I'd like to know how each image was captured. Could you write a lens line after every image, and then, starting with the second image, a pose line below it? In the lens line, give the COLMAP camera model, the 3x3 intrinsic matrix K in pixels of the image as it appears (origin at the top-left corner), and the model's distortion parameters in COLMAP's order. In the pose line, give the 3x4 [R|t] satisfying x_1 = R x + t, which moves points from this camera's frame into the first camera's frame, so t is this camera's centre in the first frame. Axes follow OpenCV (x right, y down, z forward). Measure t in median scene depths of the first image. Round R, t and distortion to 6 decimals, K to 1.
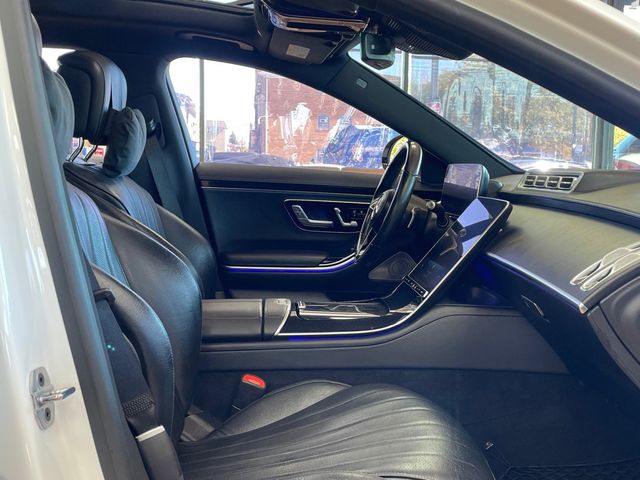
lens RADIAL K [[771.5, 0, 320.0], [0, 771.5, 240.0], [0, 0, 1]] dist [0.095616, -0.011074]
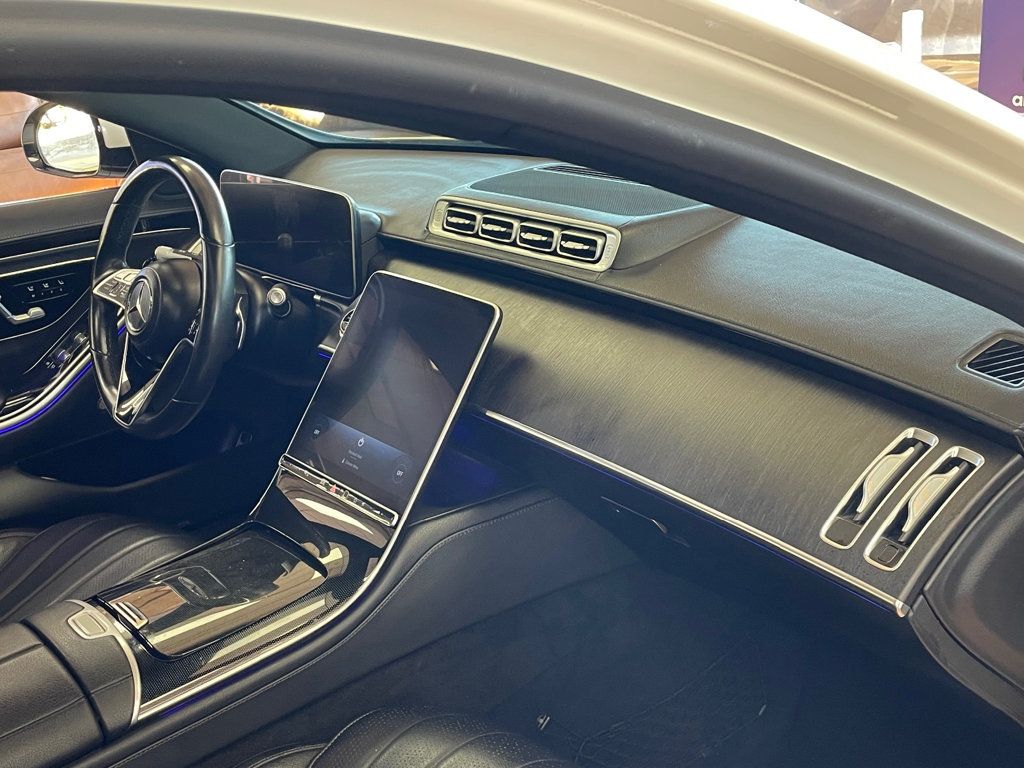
lens RADIAL K [[1234.5, 0, 512.0], [0, 1234.5, 384.0], [0, 0, 1]] dist [0.095616, -0.011074]
pose [[0.817210, -0.299214, 0.492584, -0.181100], [0.176959, 0.943658, 0.279633, -0.234673], [-0.548501, -0.141351, 0.824115, 0.292221]]
